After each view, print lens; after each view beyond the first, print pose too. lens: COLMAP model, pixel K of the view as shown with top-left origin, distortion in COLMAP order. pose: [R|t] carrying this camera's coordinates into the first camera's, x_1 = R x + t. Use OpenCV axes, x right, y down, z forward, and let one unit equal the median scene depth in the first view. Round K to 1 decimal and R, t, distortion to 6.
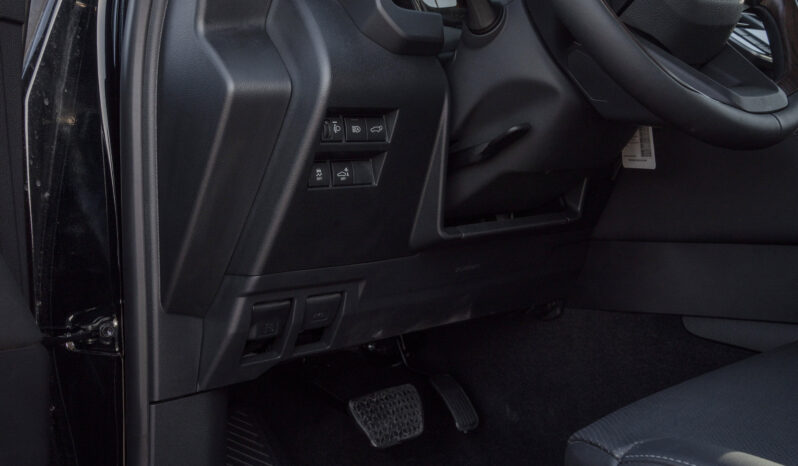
lens RADIAL K [[873.0, 0, 399.2], [0, 873.0, 285.4], [0, 0, 1]] dist [-0.010426, -0.008844]
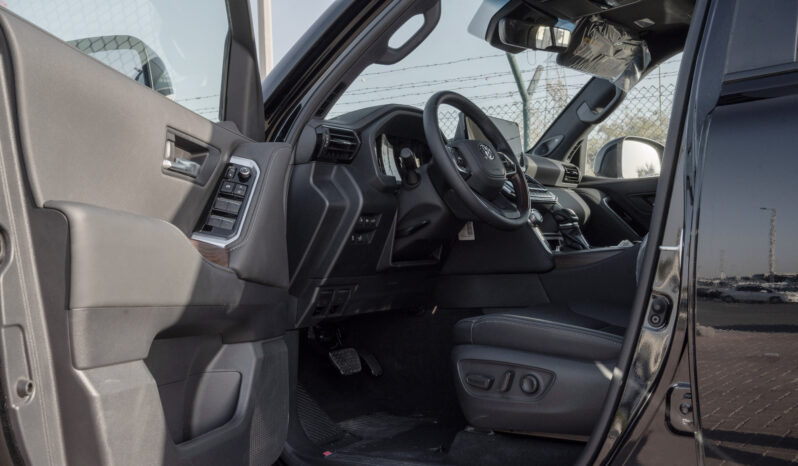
lens RADIAL K [[784.0, 0, 399.0], [0, 784.0, 233.0], [0, 0, 1]] dist [-0.001922, -0.004342]
pose [[0.965243, 0.023963, 0.260252, -0.510127], [0.019368, 0.986491, -0.162666, 0.212428], [-0.260635, 0.162053, 0.951740, -1.099737]]
